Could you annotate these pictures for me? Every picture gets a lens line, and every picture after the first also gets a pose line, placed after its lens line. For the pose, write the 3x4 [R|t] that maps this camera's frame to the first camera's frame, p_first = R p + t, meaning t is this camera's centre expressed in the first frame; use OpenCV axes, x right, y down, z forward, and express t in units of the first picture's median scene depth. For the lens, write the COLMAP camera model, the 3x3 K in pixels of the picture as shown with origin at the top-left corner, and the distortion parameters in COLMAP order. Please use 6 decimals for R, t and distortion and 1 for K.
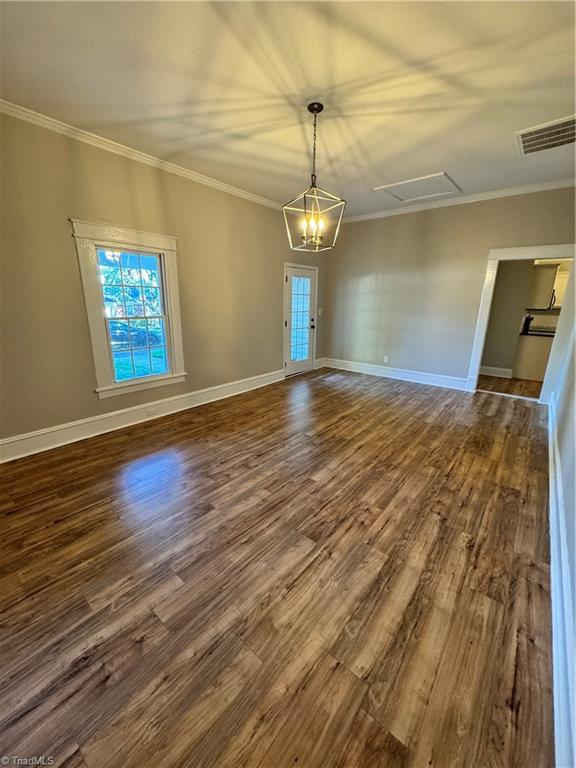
lens RADIAL K [[305.9, 0, 288.7], [0, 305.9, 383.2], [0, 0, 1]] dist [-0.001202, 0.000401]
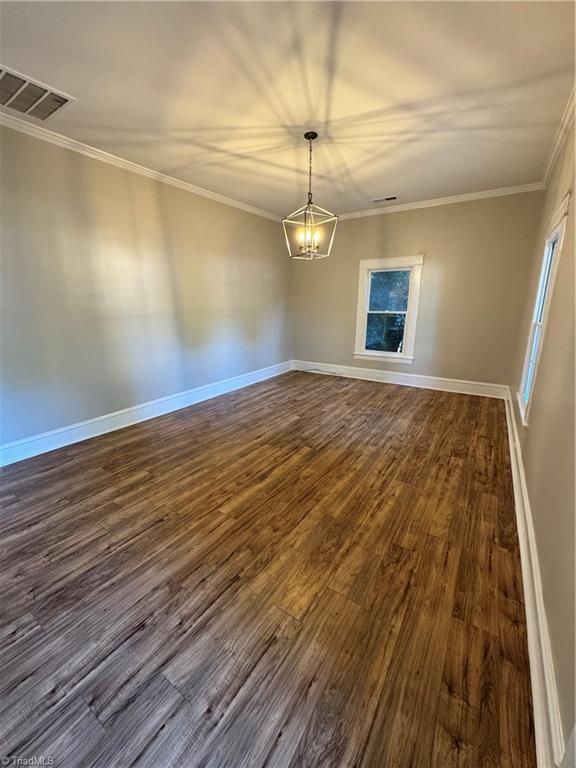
lens RADIAL K [[305.9, 0, 288.7], [0, 305.9, 383.2], [0, 0, 1]] dist [-0.001202, 0.000401]
pose [[-0.994884, 0.020972, -0.098828, 0.282381], [-0.030721, 0.869096, 0.493689, -0.612011], [0.096245, 0.494199, -0.864005, 2.280580]]
